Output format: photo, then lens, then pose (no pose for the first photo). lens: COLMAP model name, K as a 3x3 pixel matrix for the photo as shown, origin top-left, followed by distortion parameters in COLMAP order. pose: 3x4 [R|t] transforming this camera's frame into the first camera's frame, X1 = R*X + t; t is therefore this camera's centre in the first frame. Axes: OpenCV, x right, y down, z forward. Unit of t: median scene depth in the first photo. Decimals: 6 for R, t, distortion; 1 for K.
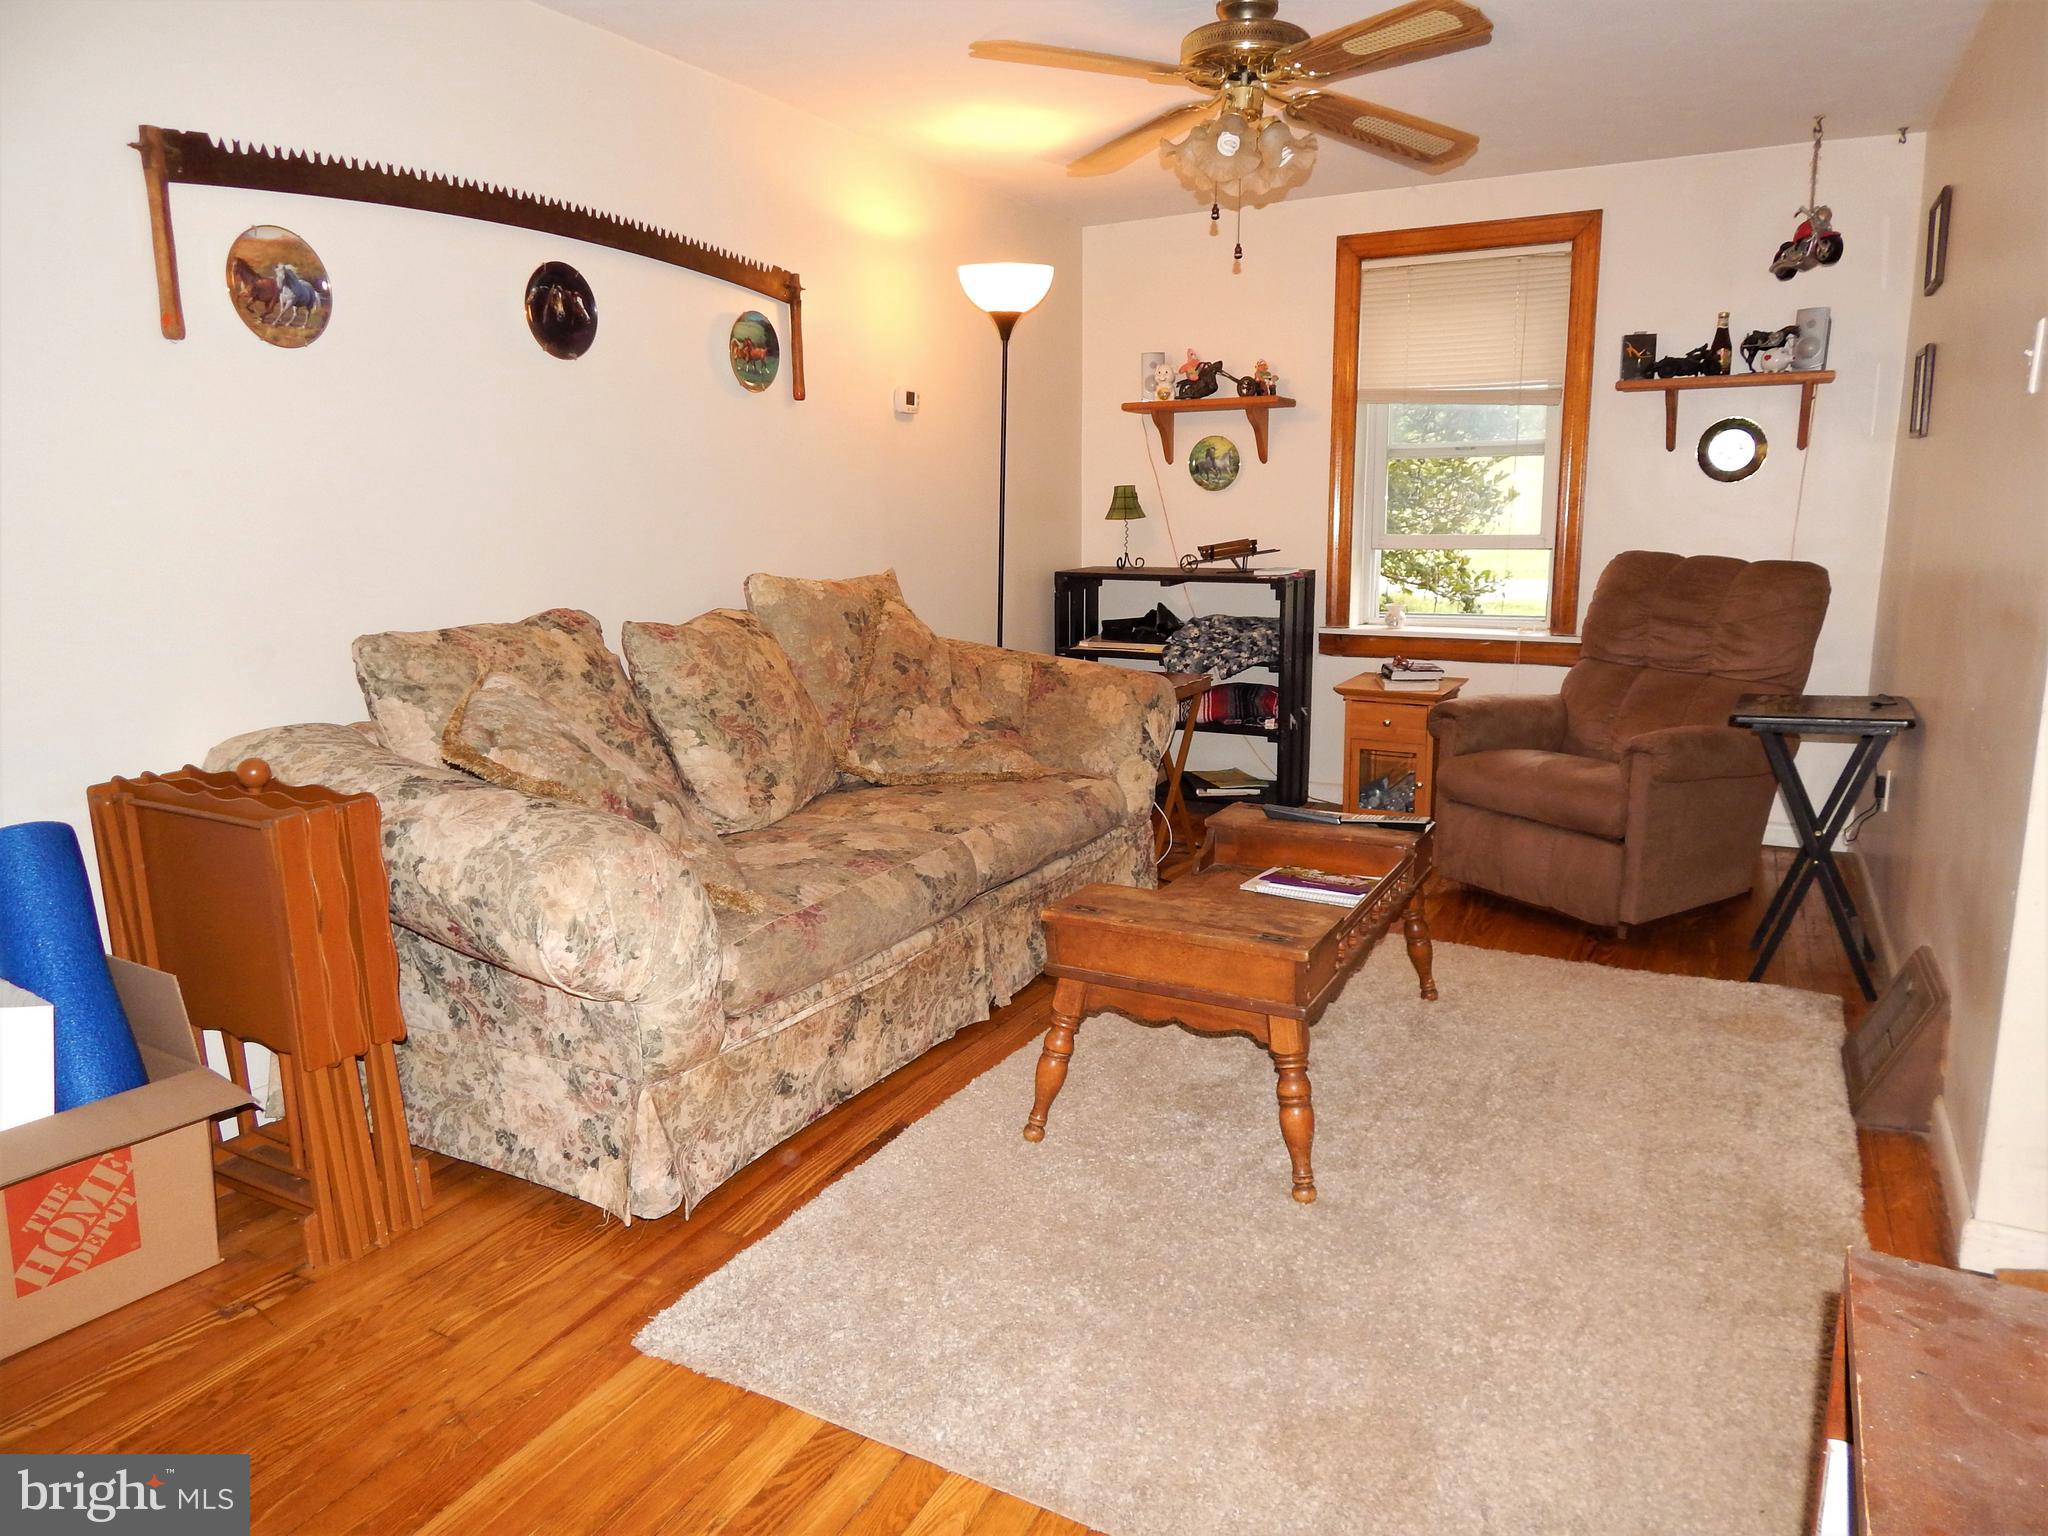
lens RADIAL K [[1345.6, 0, 1024.0], [0, 1345.6, 768.0], [0, 0, 1]] dist [0.000340, -0.010426]
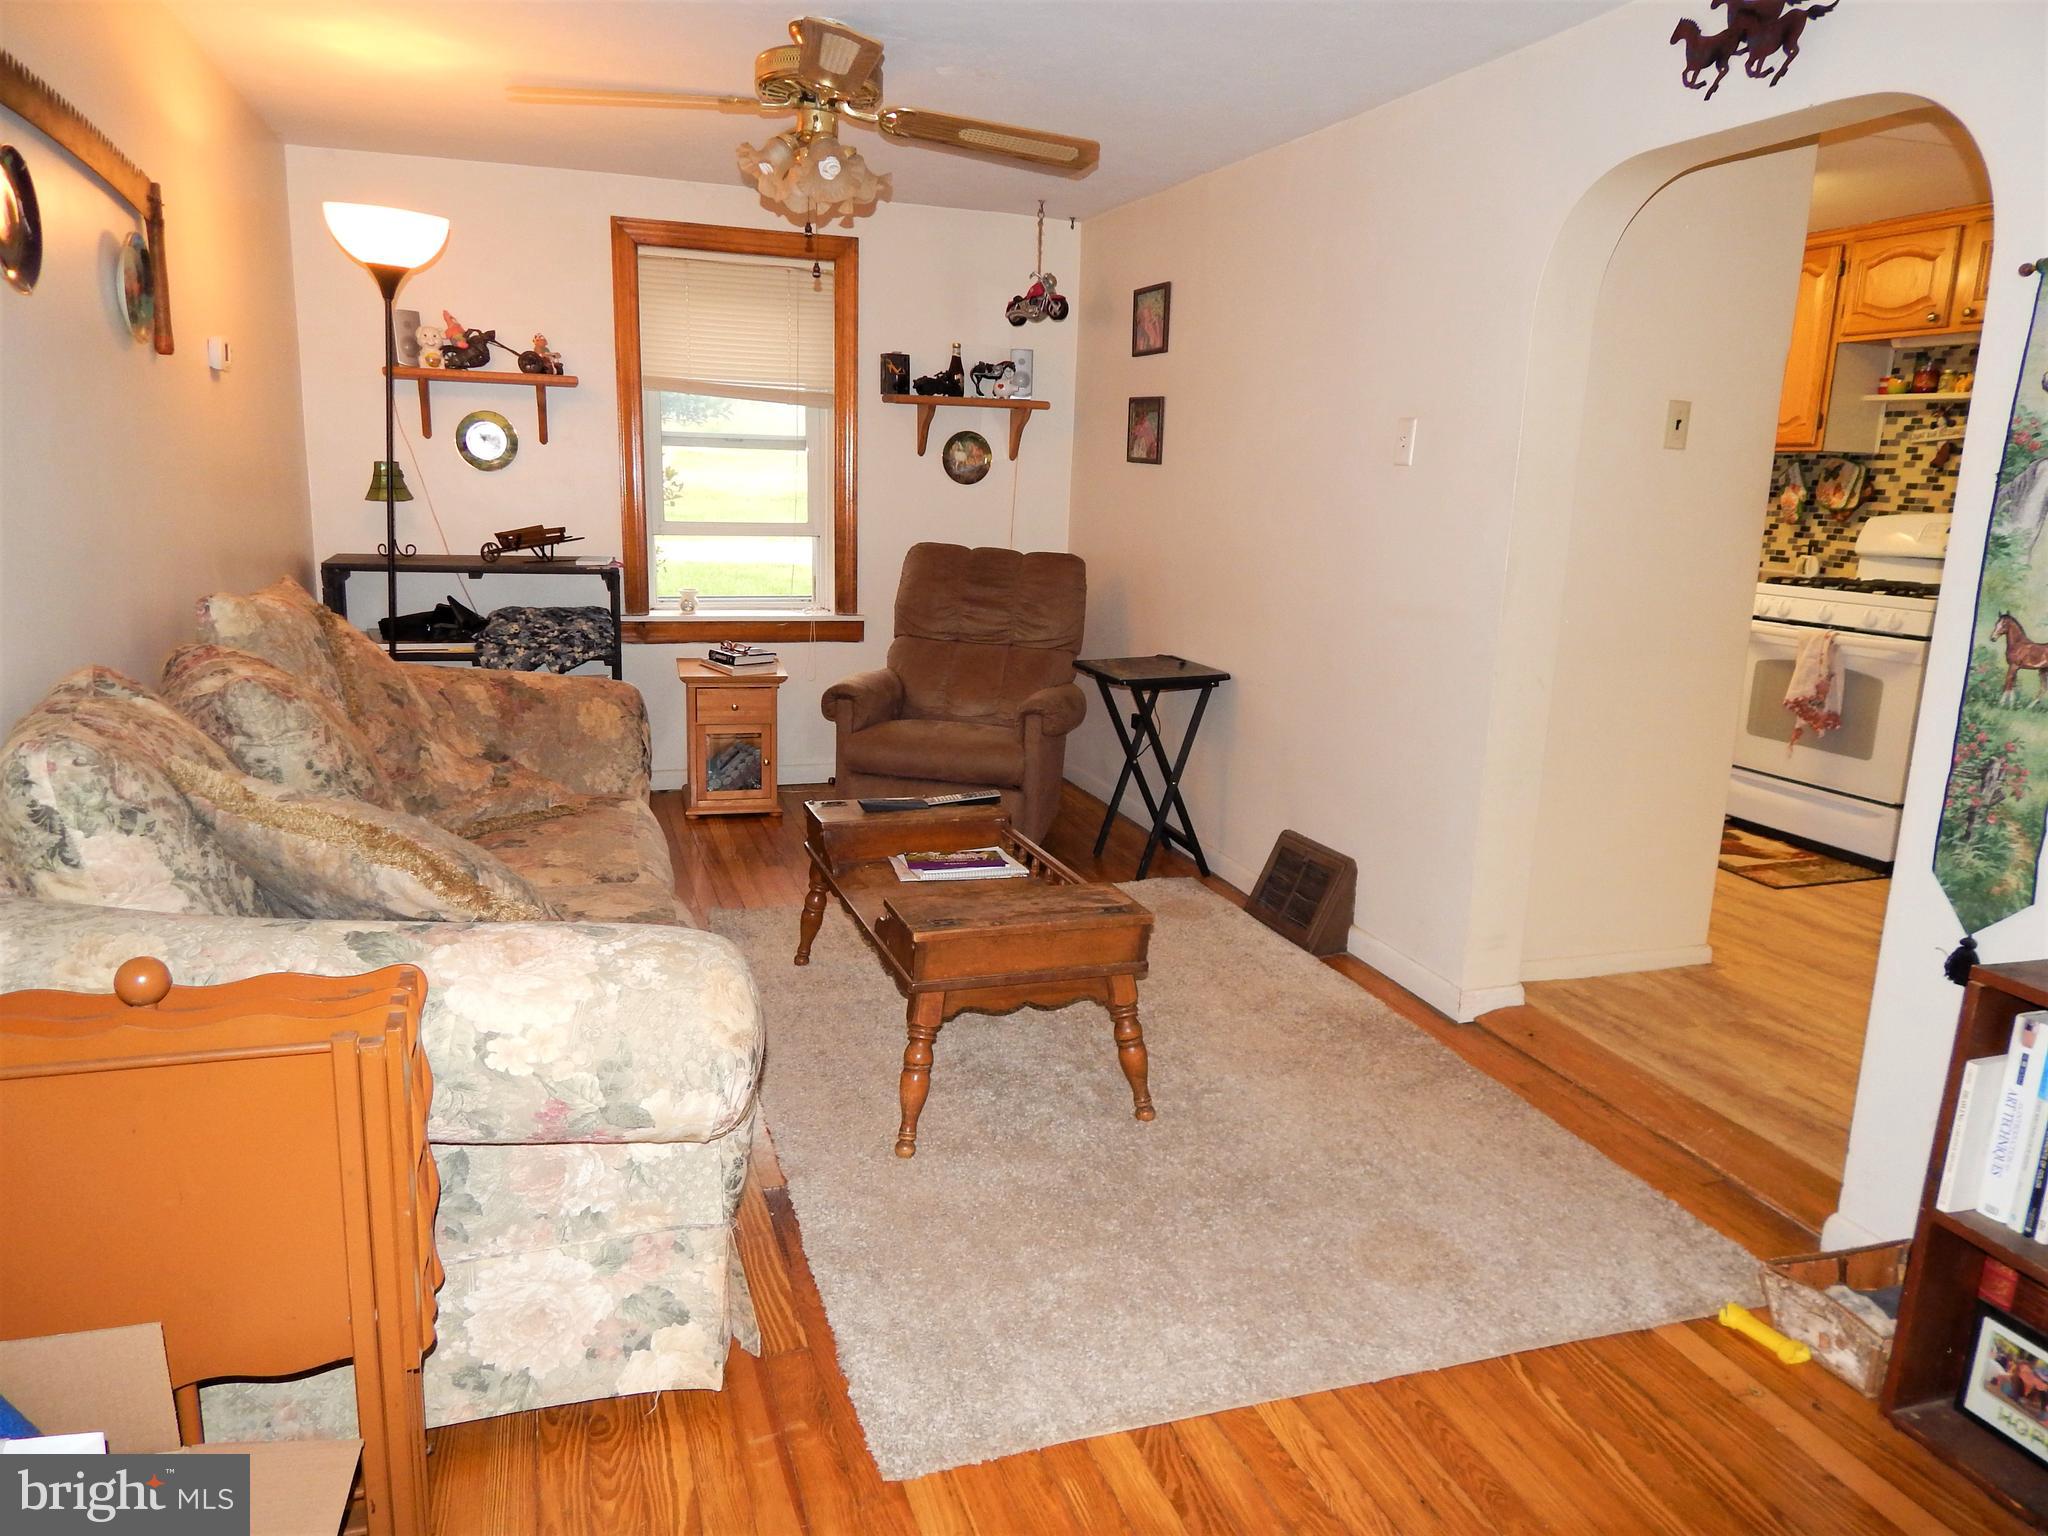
lens RADIAL K [[1351.9, 0, 1024.0], [0, 1351.9, 768.0], [0, 0, 1]] dist [0.006680, -0.007243]
pose [[0.677277, -0.128397, 0.724438, -0.364234], [0.100769, 0.991563, 0.081532, -0.052102], [-0.728794, 0.017780, 0.684502, 0.126171]]
